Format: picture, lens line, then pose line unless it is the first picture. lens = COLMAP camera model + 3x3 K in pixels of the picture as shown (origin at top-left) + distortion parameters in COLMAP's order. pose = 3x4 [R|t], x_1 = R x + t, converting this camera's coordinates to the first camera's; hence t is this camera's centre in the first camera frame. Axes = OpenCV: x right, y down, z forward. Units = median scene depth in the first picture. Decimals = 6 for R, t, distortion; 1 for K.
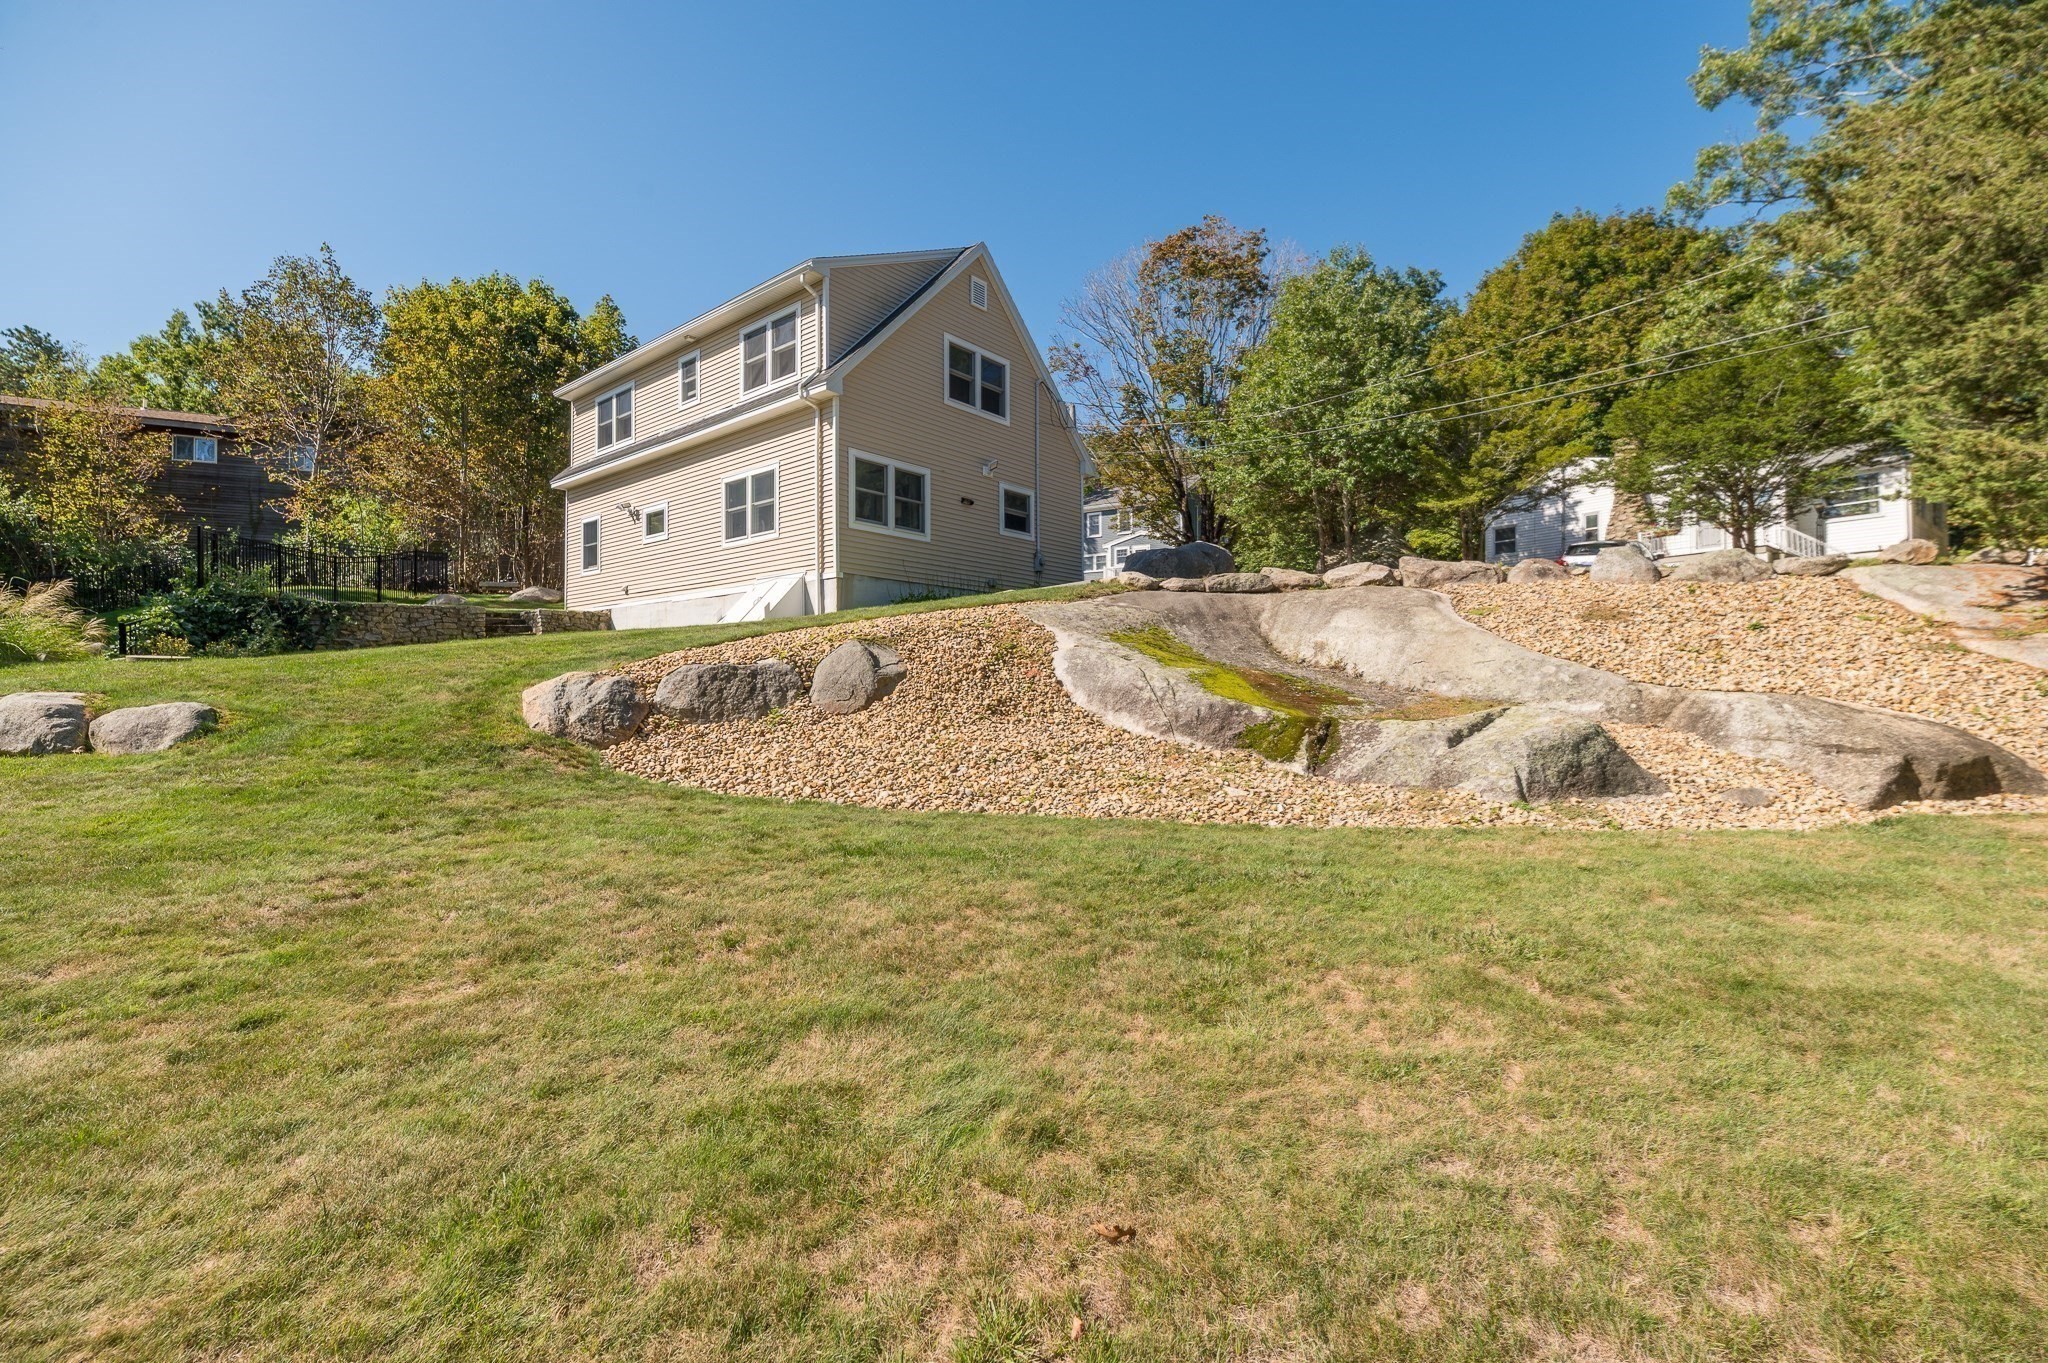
lens RADIAL K [[885.3, 0, 1024.7], [0, 885.3, 680.4], [0, 0, 1]] dist [0.004388, 0.000584]
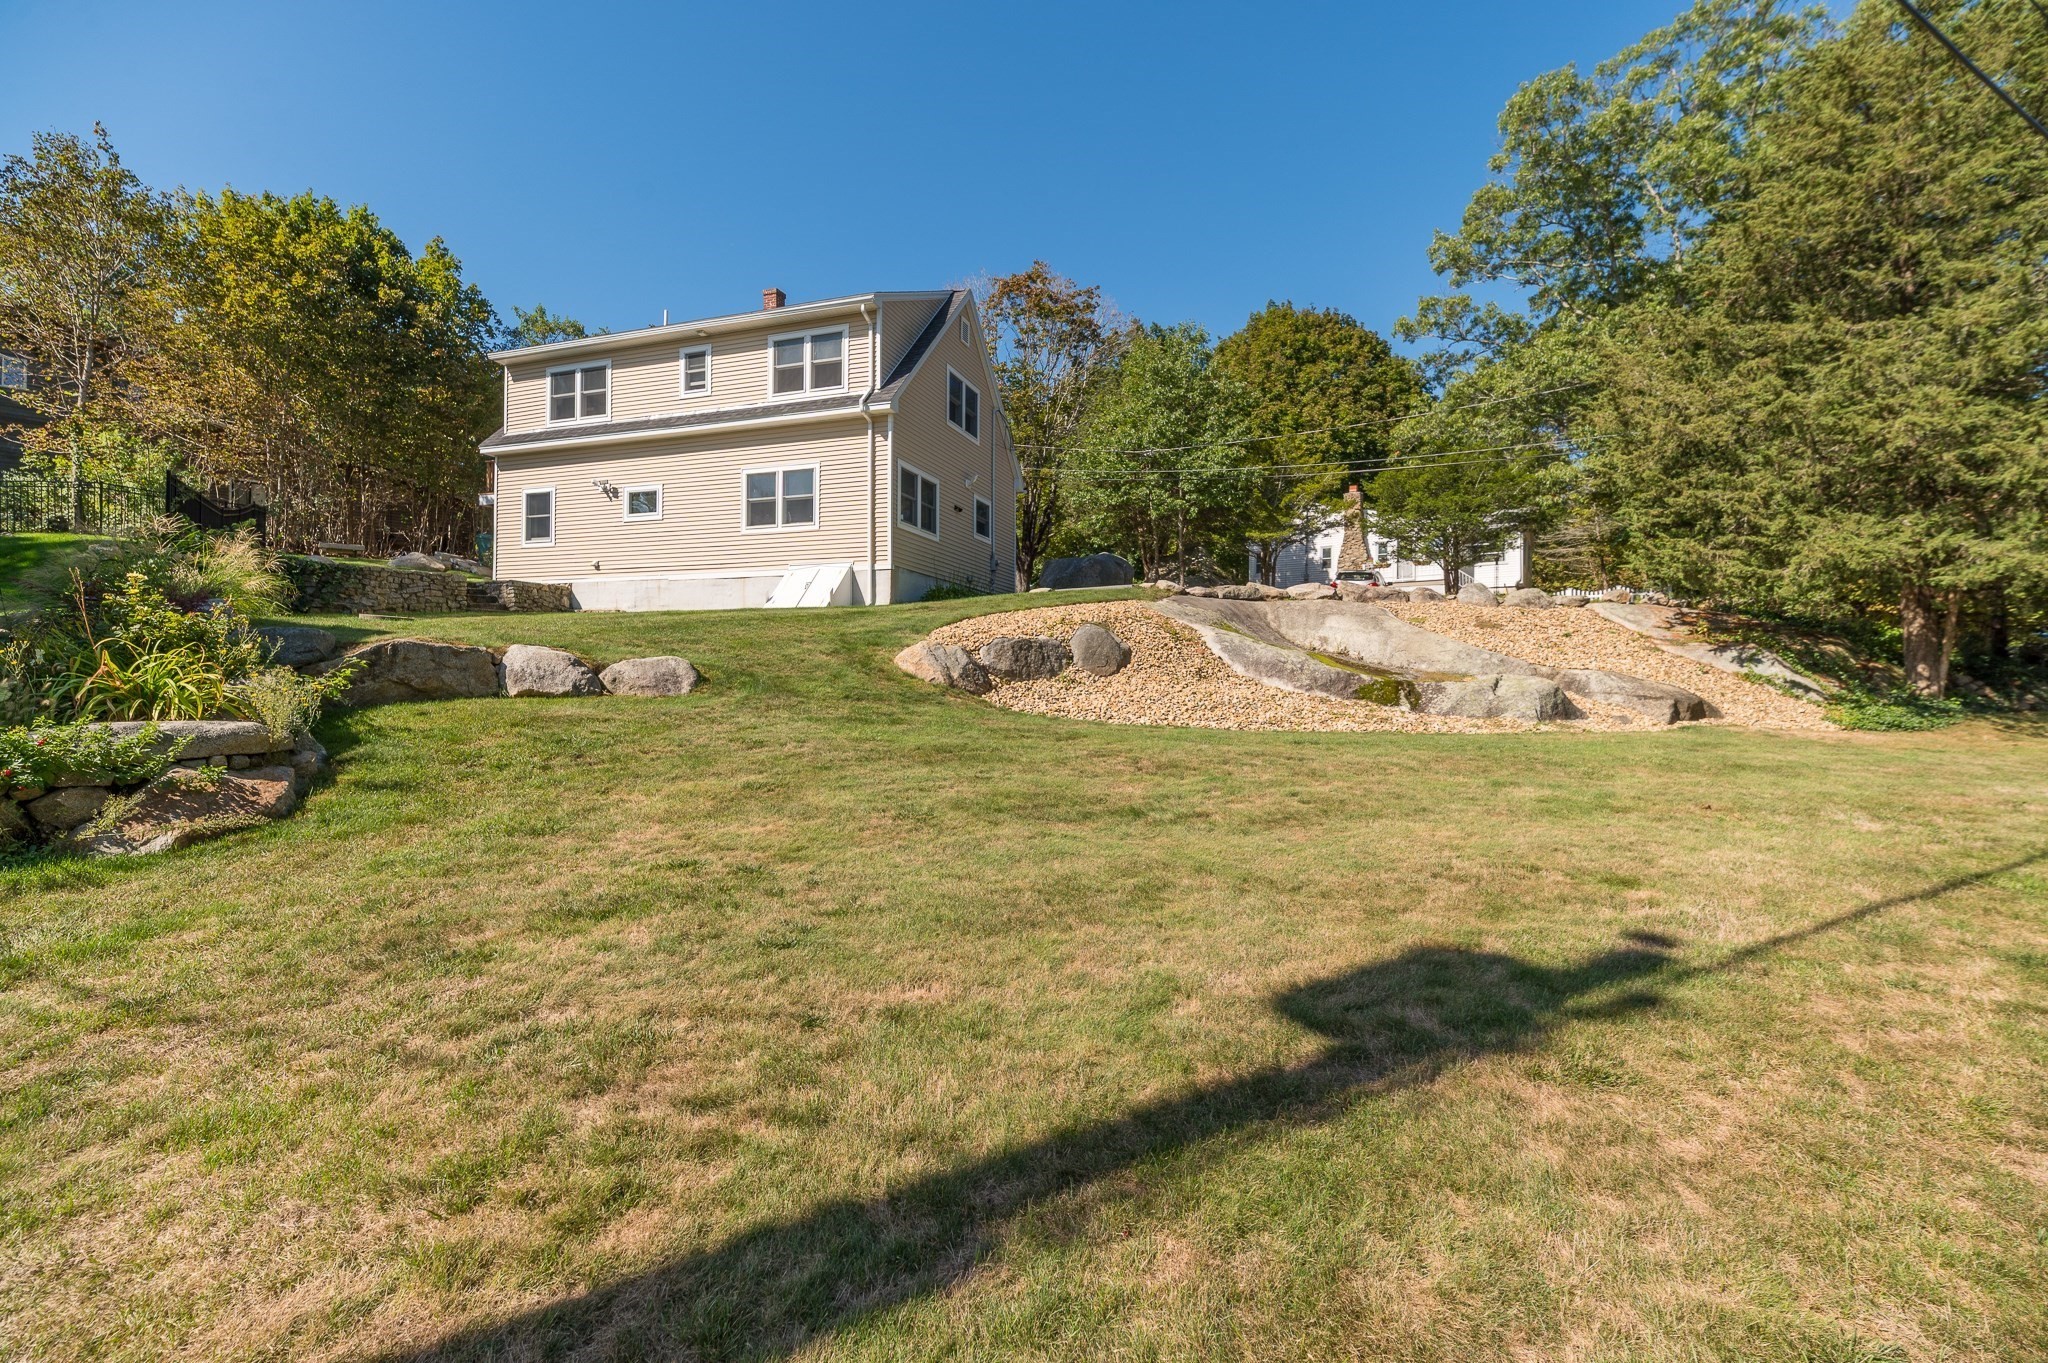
lens RADIAL K [[885.3, 0, 1023.2], [0, 885.3, 686.3], [0, 0, 1]] dist [0.004388, 0.000584]
pose [[0.938195, 0.011112, 0.345930, -0.405235], [-0.016013, 0.999808, 0.011311, 0.019856], [-0.345738, -0.016151, 0.938192, -0.142438]]
